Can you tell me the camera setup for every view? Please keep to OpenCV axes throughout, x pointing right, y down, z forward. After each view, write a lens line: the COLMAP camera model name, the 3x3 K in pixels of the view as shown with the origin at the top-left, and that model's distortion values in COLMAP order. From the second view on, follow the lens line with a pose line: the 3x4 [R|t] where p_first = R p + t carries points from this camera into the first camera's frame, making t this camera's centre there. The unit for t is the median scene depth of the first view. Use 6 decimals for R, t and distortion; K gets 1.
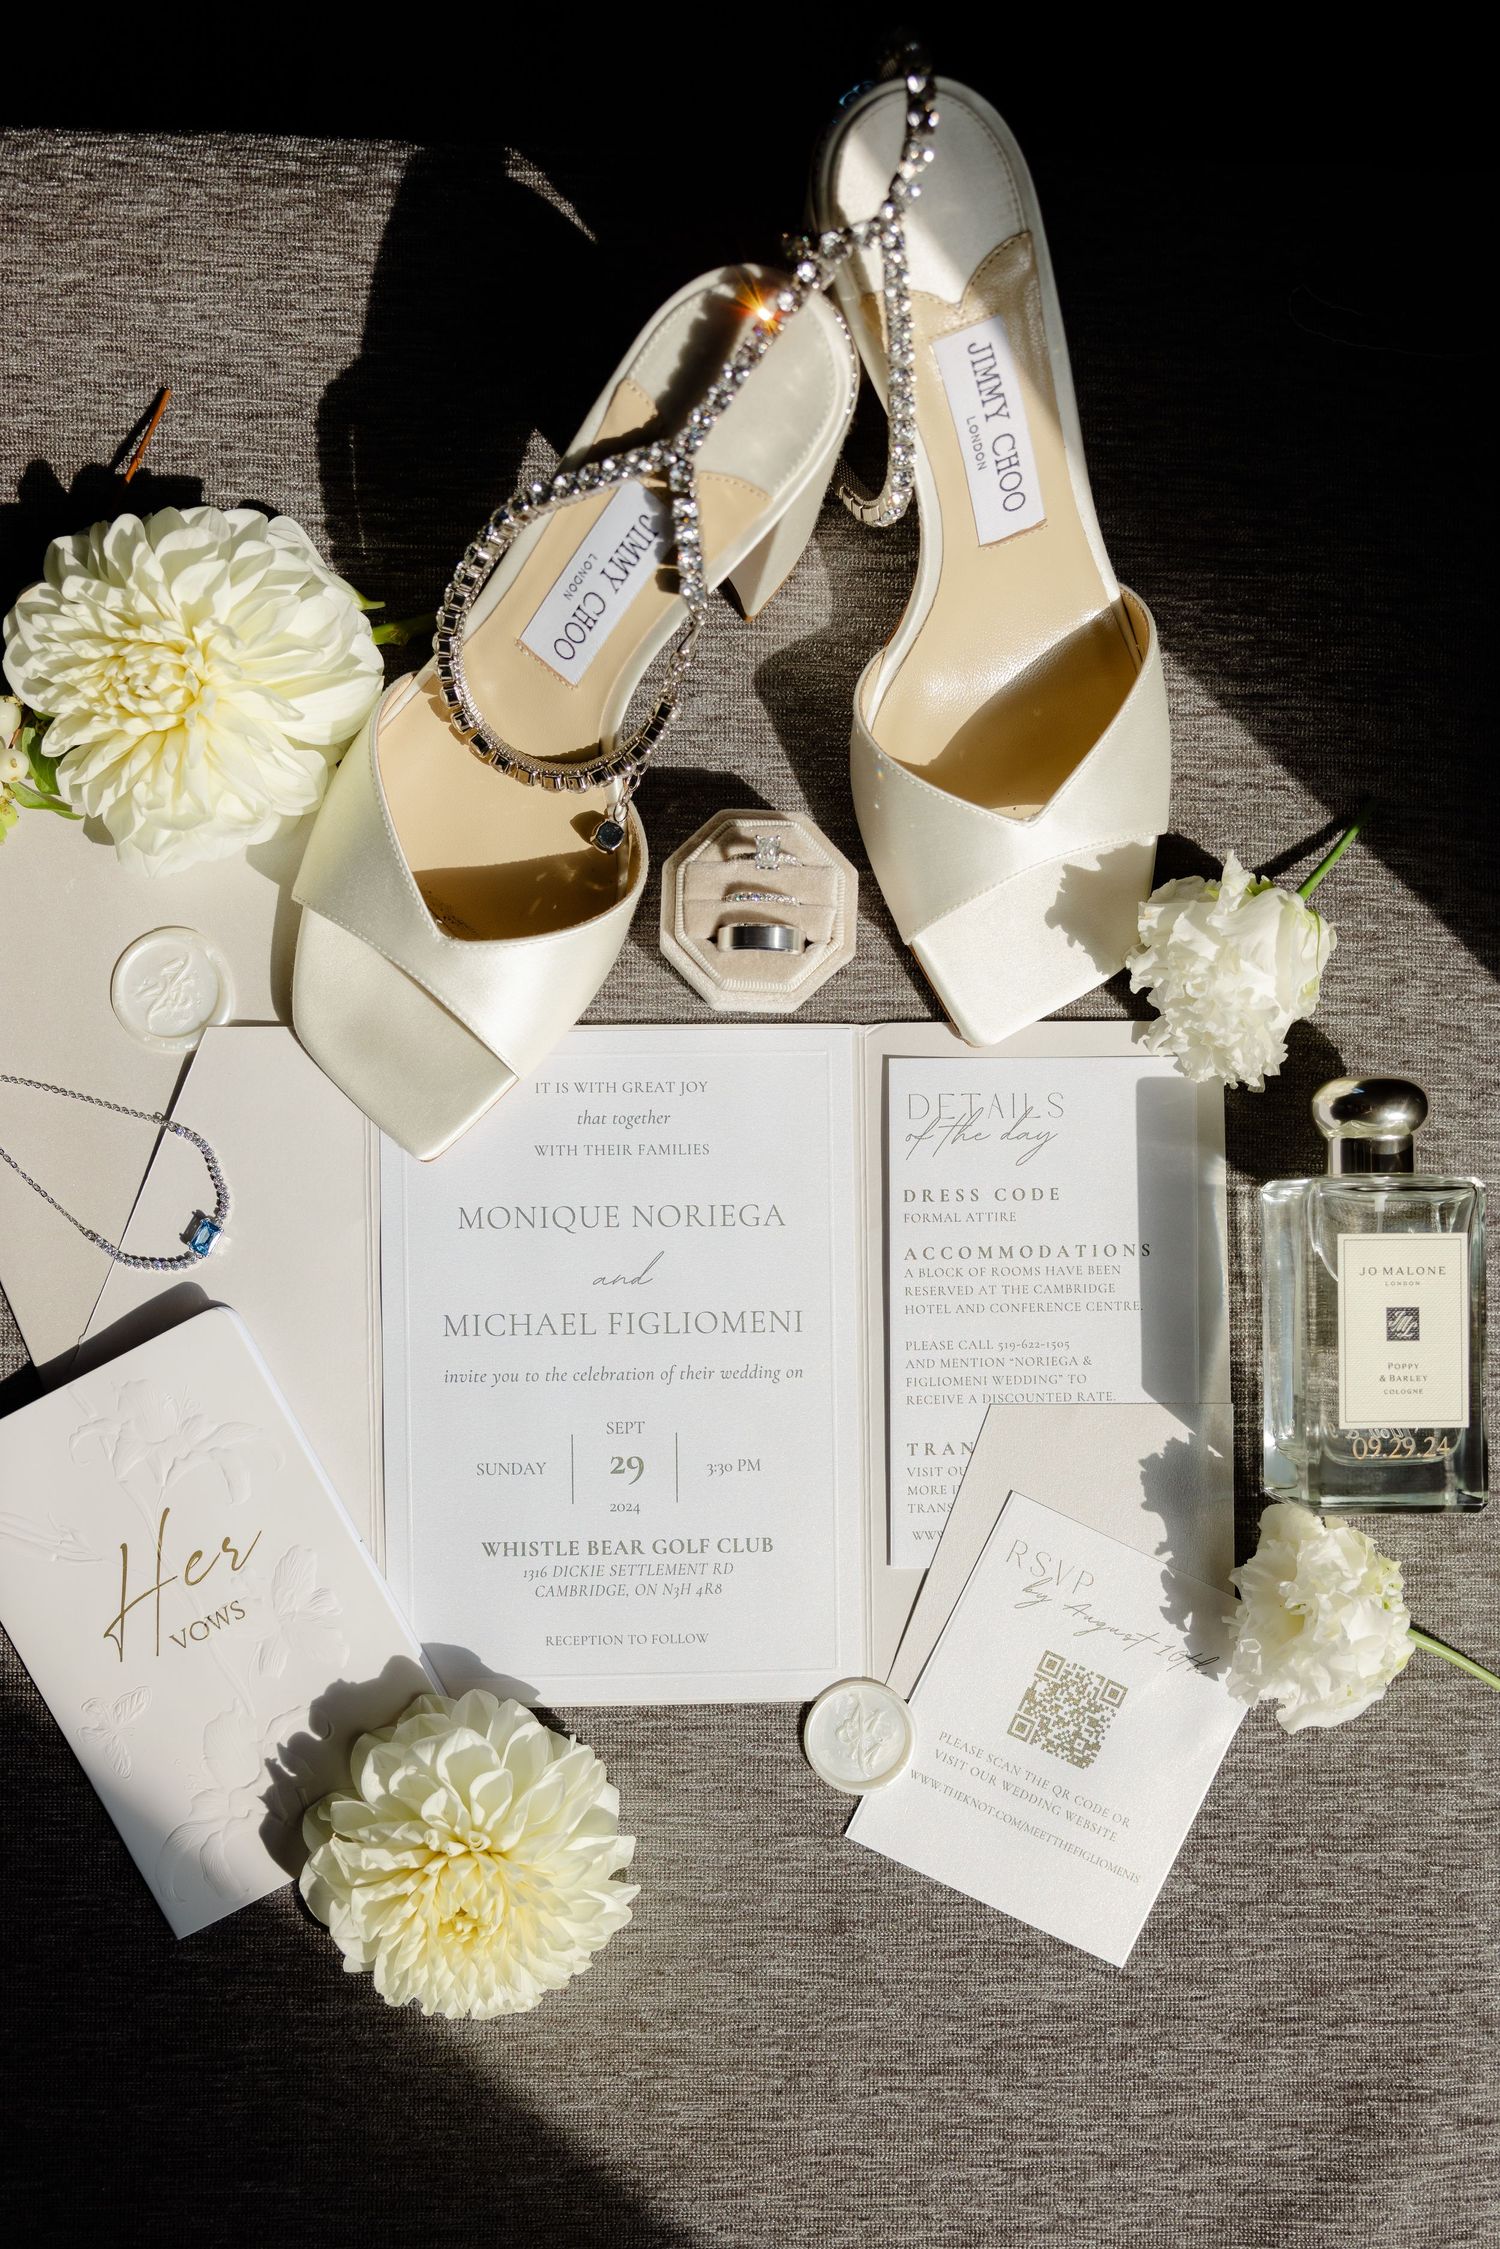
lens RADIAL K [[2340.0, 0, 790.0], [0, 2340.0, 1226.7], [0, 0, 1]] dist [-0.047197, -0.057152]
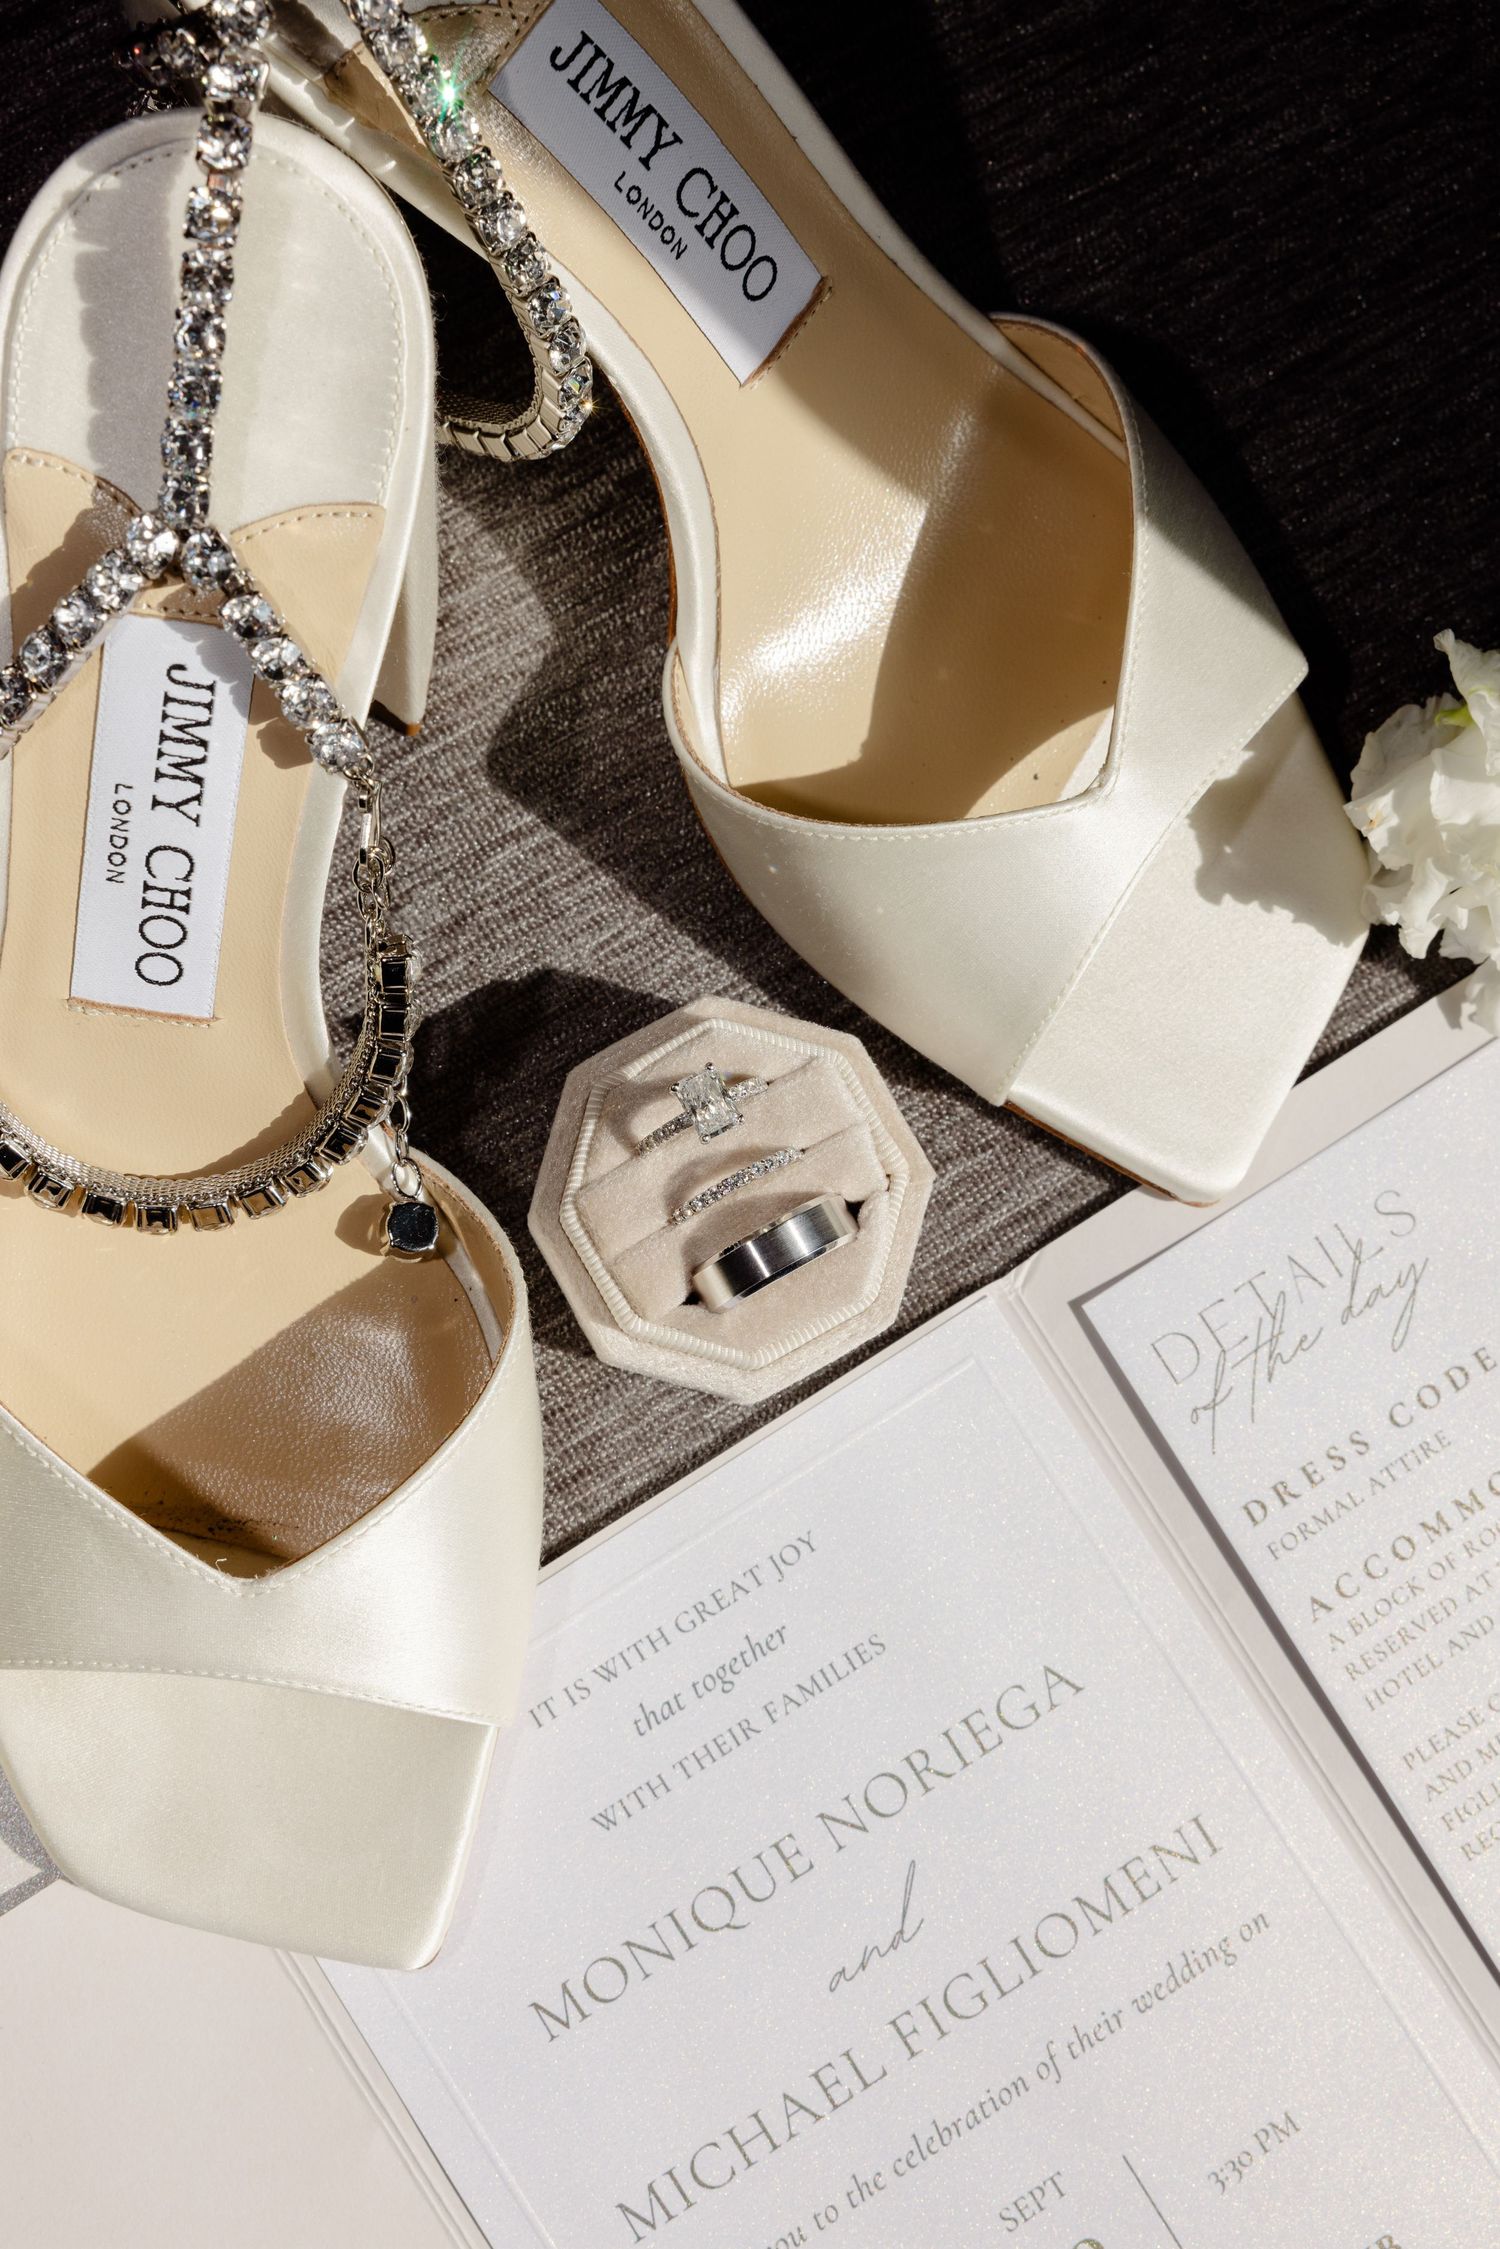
lens RADIAL K [[3365.0, 0, 753.7], [0, 3365.0, 1075.2], [0, 0, 1]] dist [-0.001012, -0.064591]
pose [[0.852275, -0.518044, 0.072515, -0.050070], [0.522407, 0.850042, -0.067226, -0.108186], [-0.026815, 0.095178, 0.995099, 0.264010]]
